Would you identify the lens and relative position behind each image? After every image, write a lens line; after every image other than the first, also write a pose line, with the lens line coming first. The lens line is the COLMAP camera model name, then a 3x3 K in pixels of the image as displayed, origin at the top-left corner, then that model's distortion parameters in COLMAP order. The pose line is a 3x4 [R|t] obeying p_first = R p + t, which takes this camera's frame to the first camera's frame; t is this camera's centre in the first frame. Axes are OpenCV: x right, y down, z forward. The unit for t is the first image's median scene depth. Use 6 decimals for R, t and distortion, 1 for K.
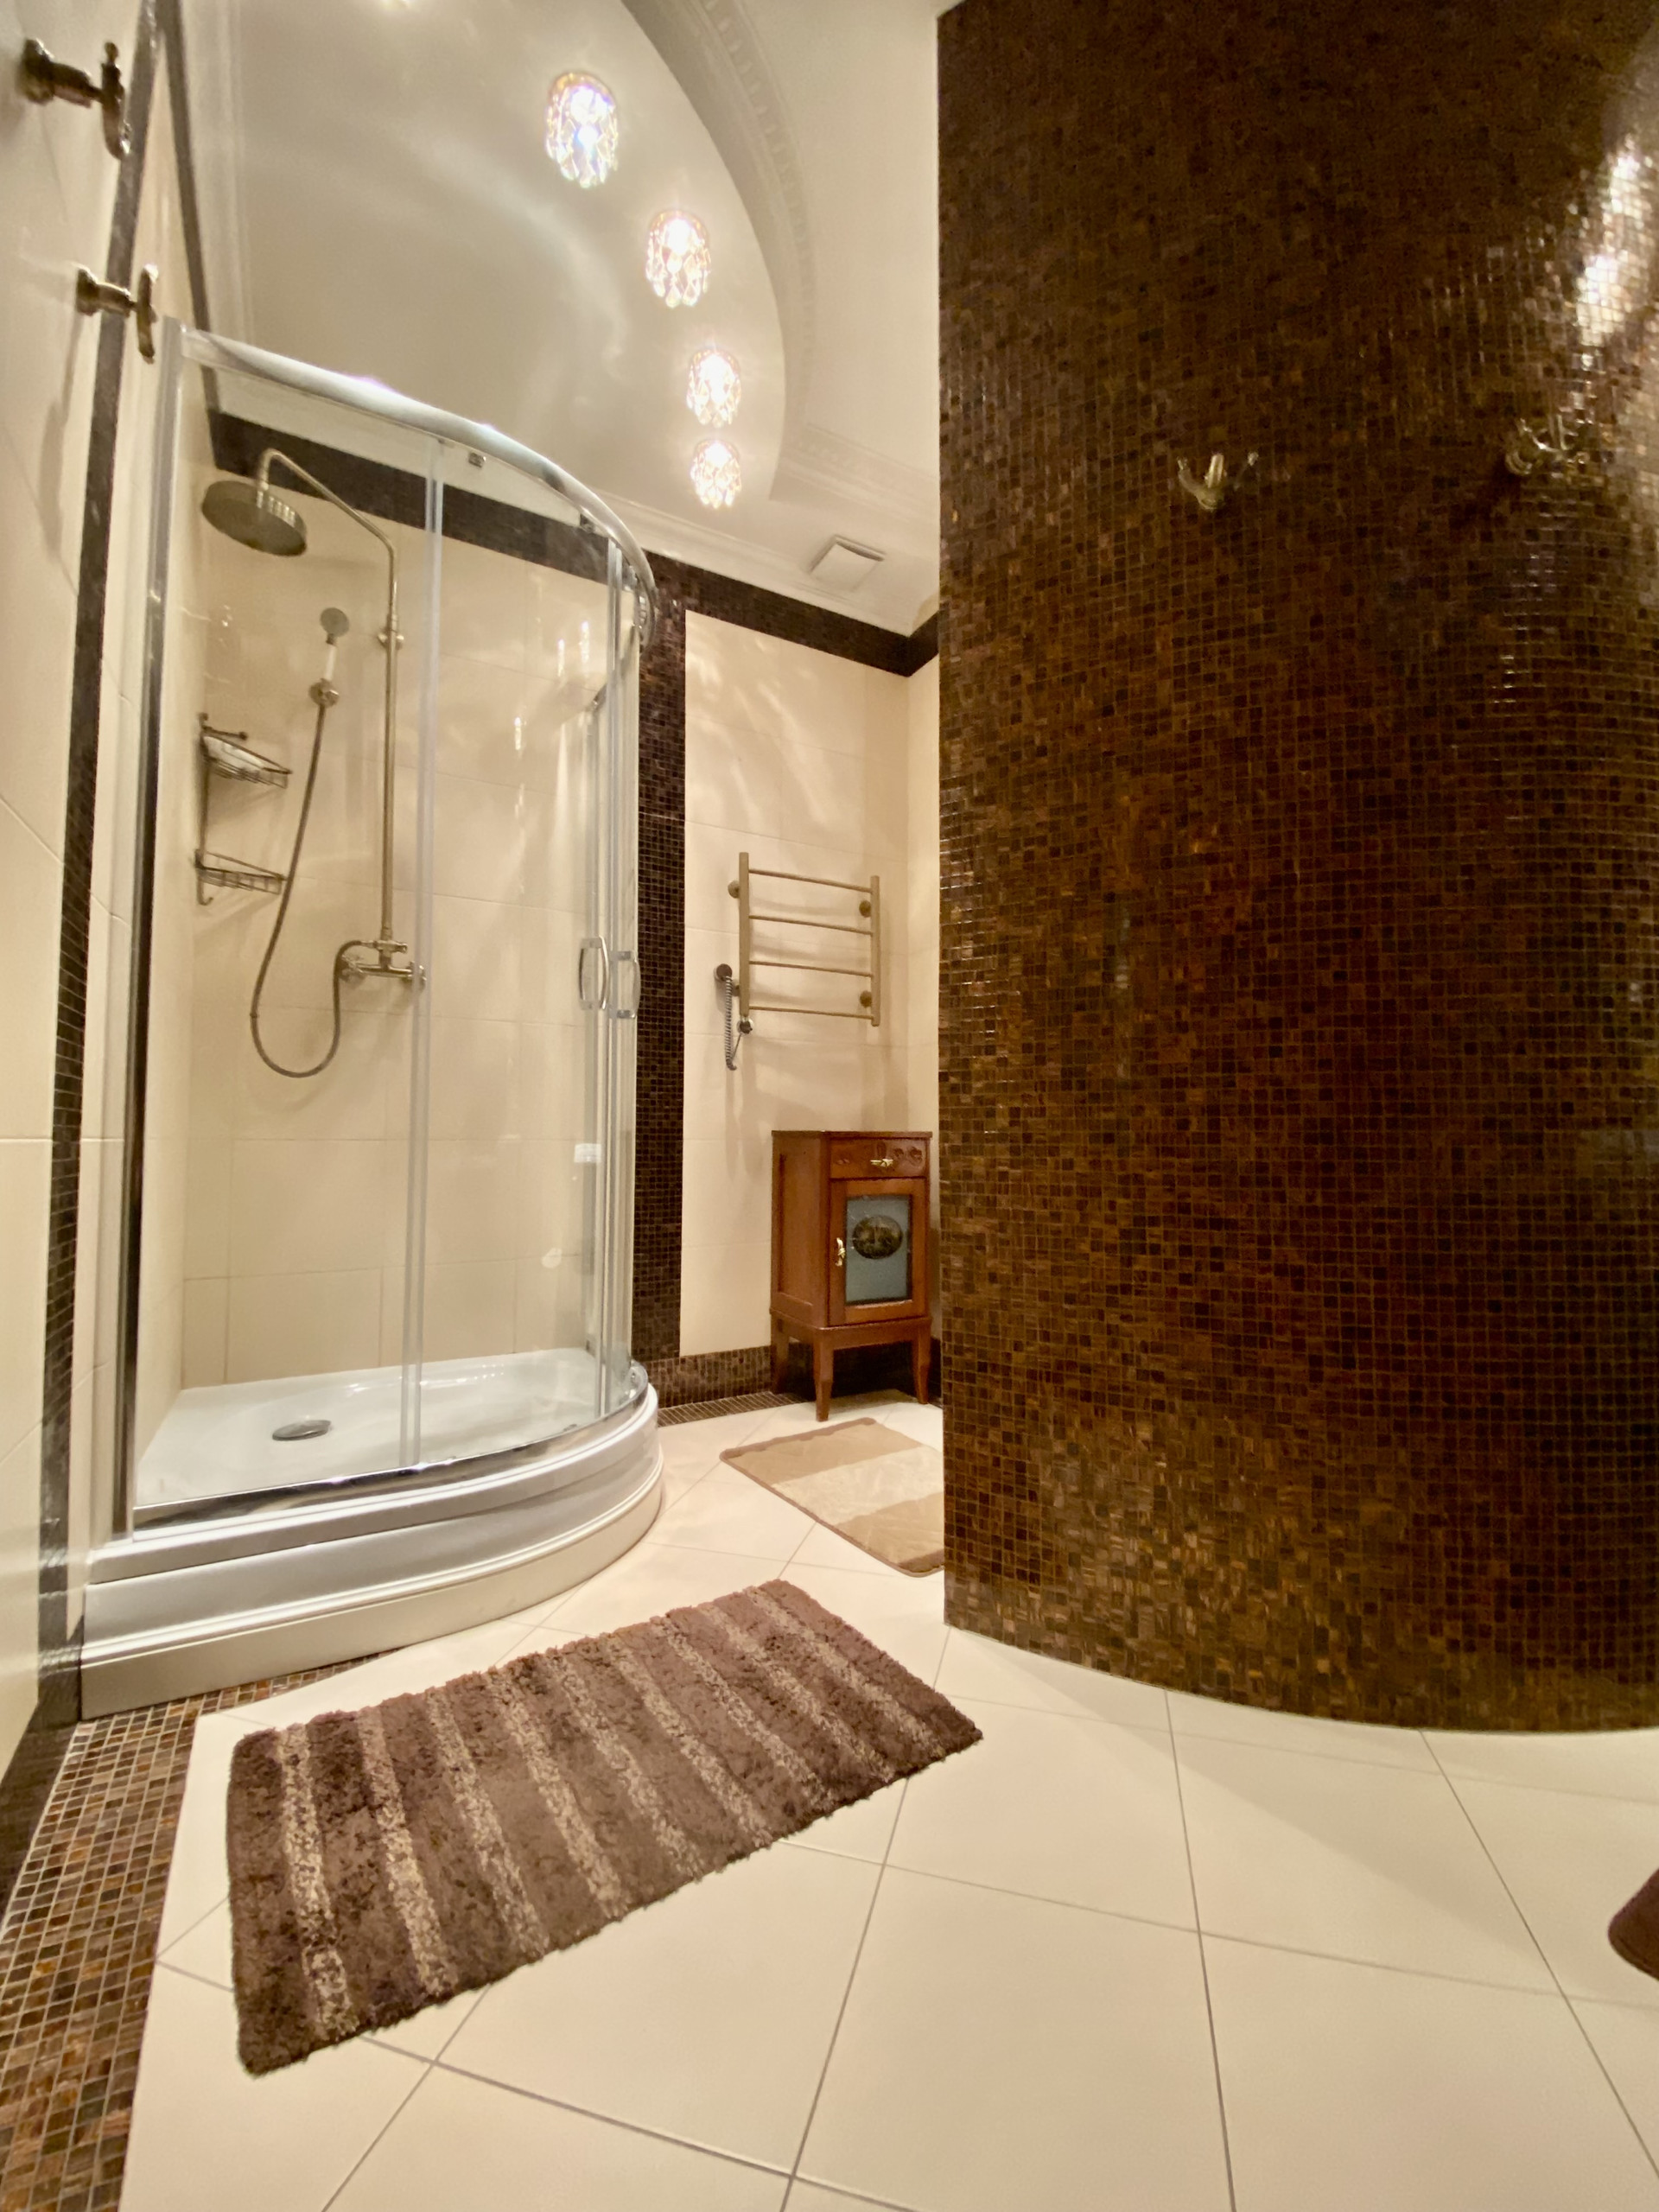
lens RADIAL K [[894.9, 0, 836.8], [0, 894.9, 1094.7], [0, 0, 1]] dist [0.012175, -0.018370]
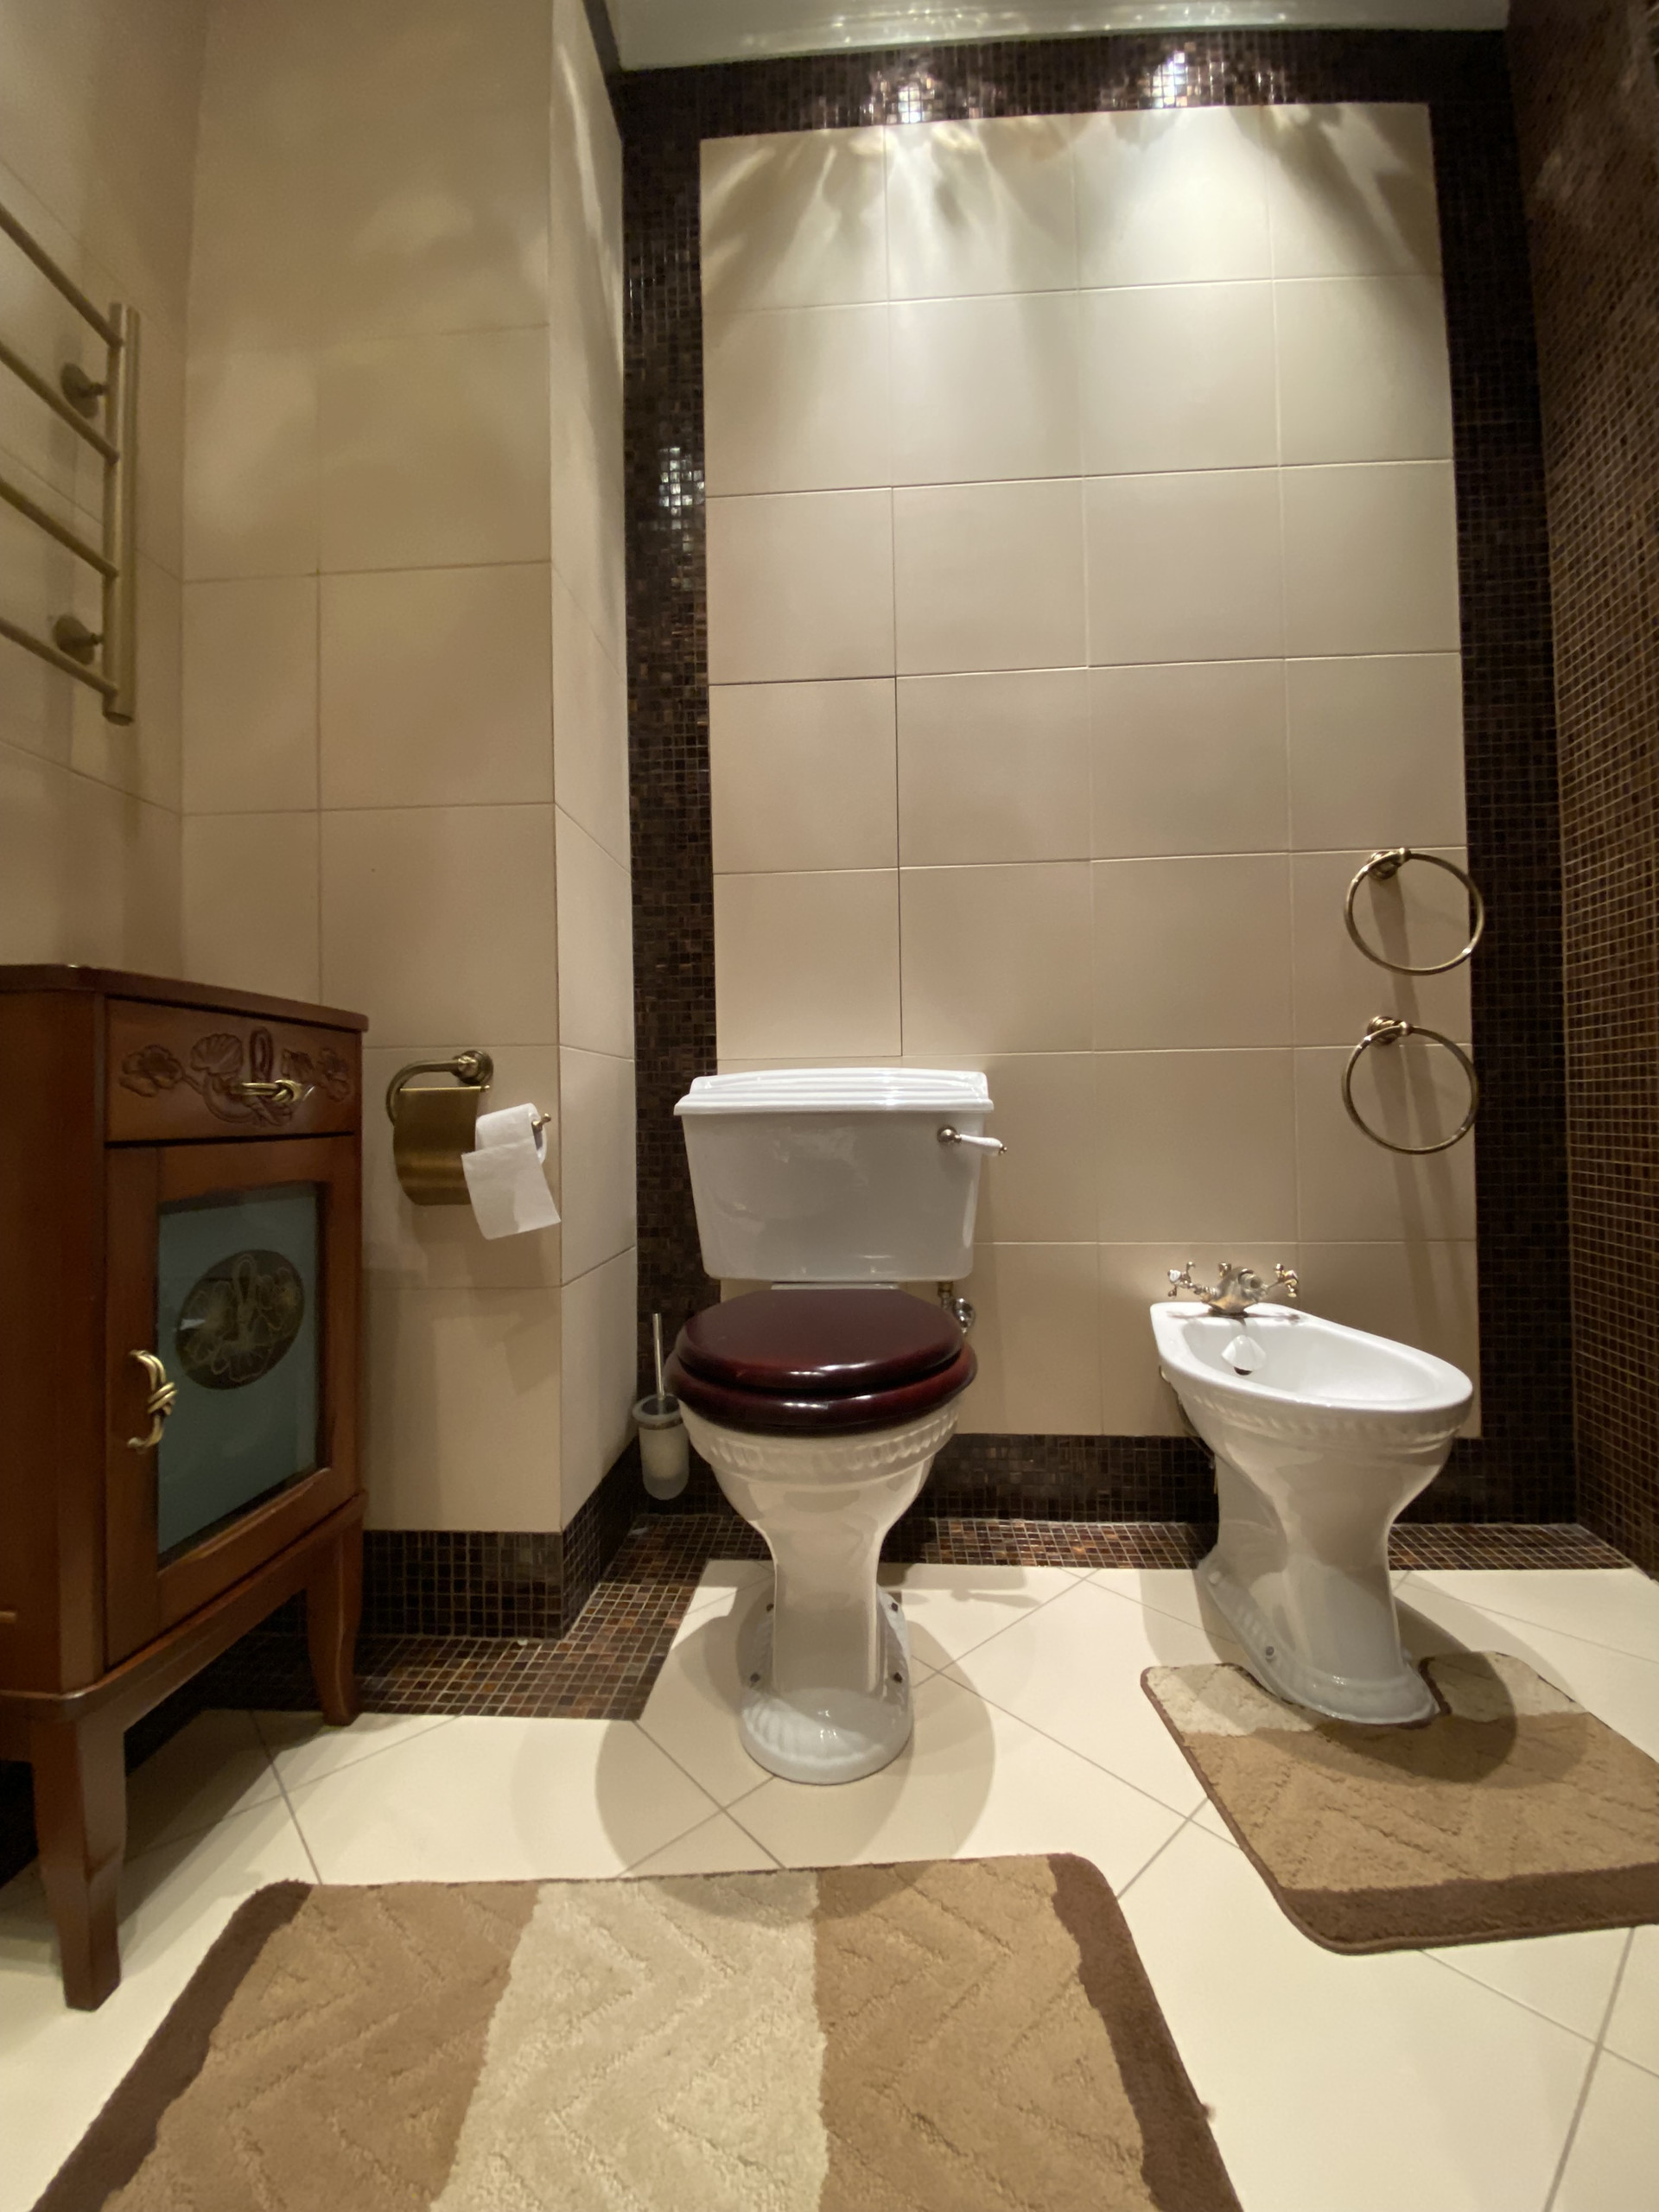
lens RADIAL K [[899.0, 0, 829.5], [0, 899.0, 1106.0], [0, 0, 1]] dist [0.002032, -0.013097]
pose [[0.548764, -0.007563, 0.835943, -0.110435], [-0.014635, 0.999719, 0.018651, 0.072106], [-0.835849, -0.022469, 0.548499, 0.636485]]
